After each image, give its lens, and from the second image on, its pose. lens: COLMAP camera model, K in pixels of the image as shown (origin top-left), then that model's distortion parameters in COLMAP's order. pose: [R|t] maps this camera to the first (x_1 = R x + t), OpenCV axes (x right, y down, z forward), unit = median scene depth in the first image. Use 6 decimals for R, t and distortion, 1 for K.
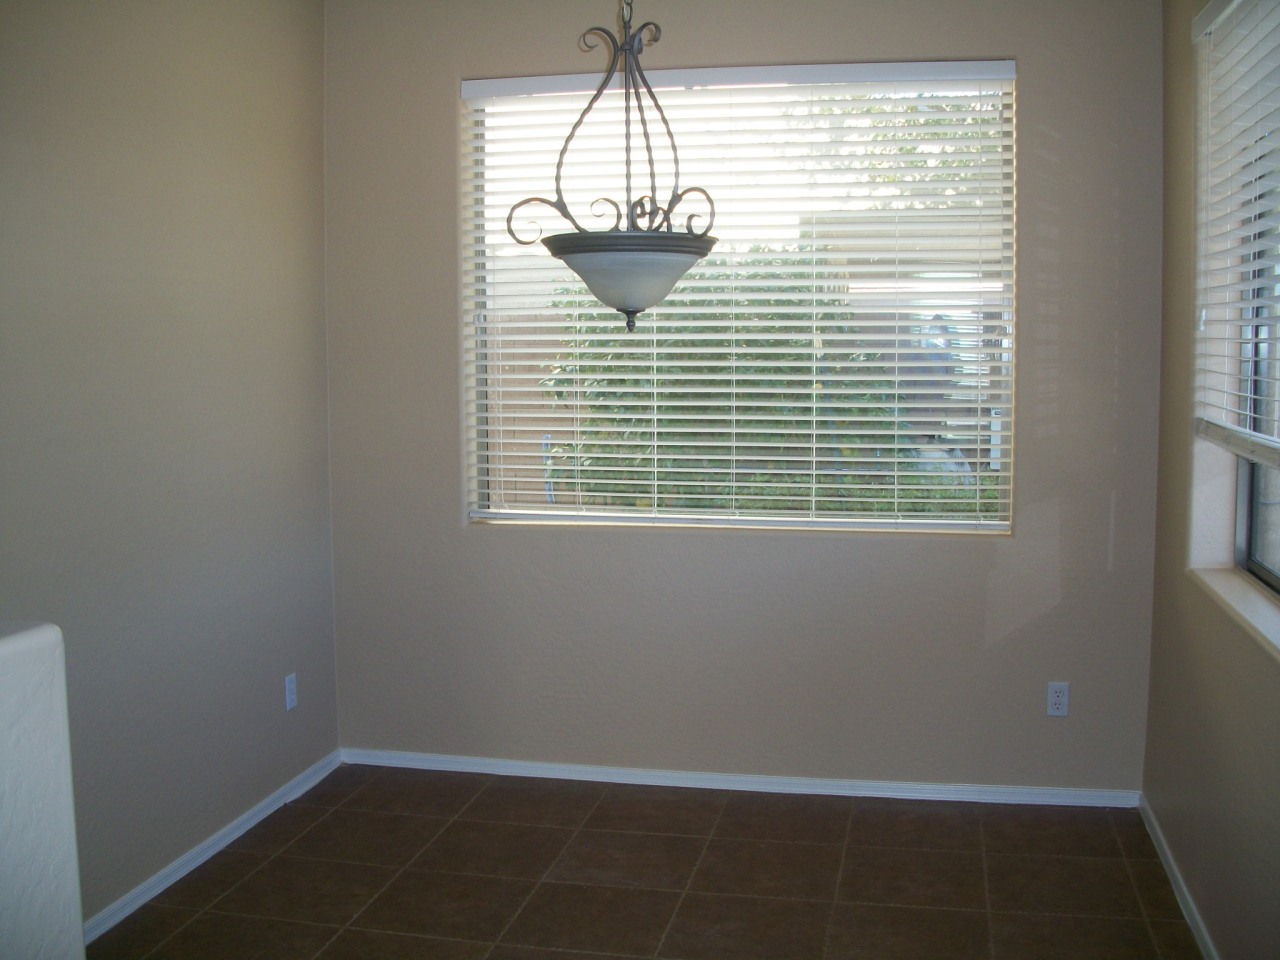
lens RADIAL K [[1348.9, 0, 640.0], [0, 1348.9, 480.0], [0, 0, 1]] dist [-0.155065, 0.021007]
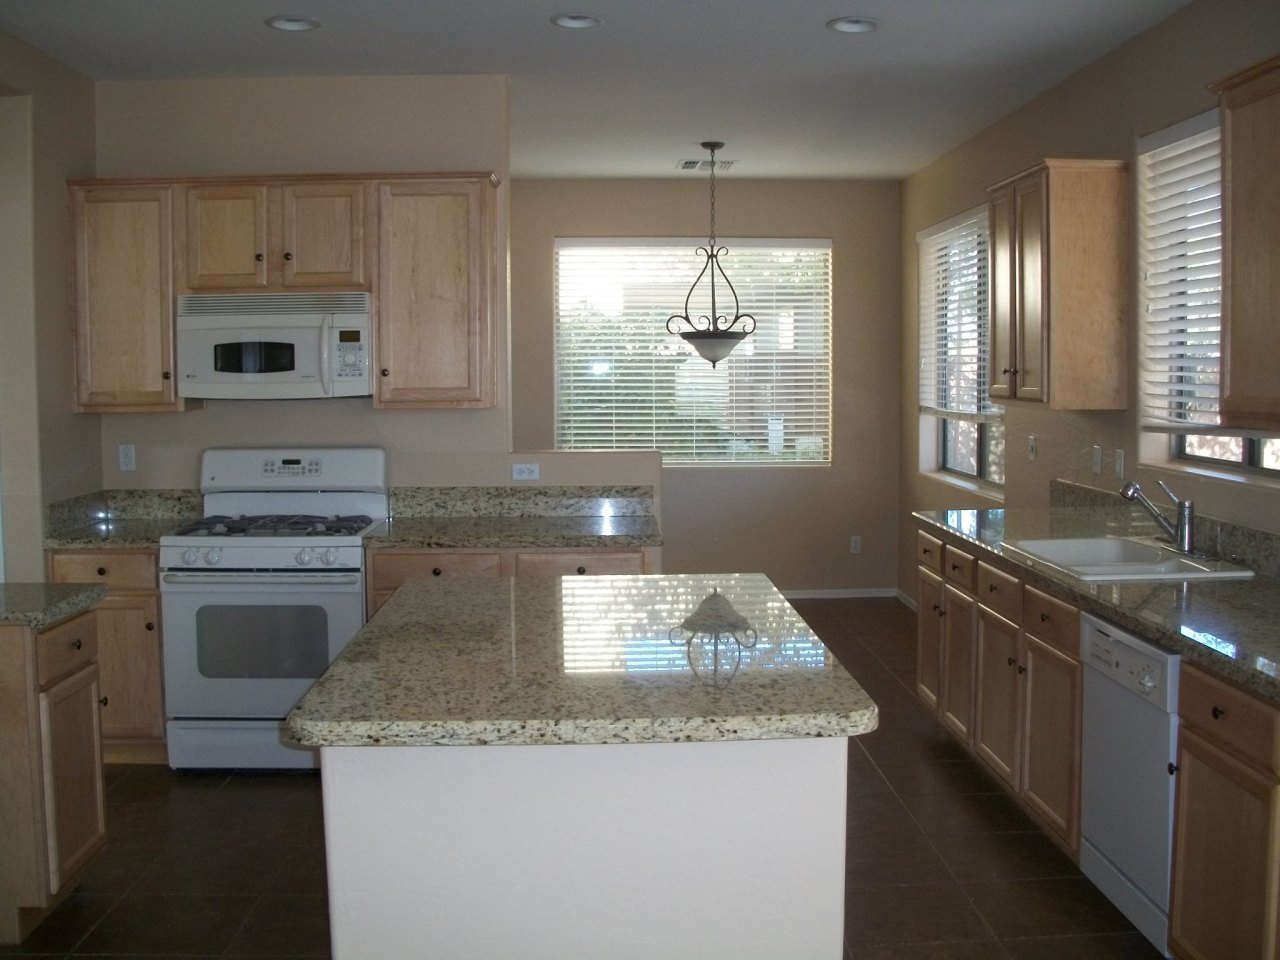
lens RADIAL K [[1348.9, 0, 640.0], [0, 1348.9, 480.0], [0, 0, 1]] dist [-0.155065, 0.021007]
pose [[0.972131, -0.018828, 0.233679, -0.630229], [0.024735, 0.999444, -0.022372, 0.129220], [-0.233128, 0.027529, 0.972056, -1.213912]]
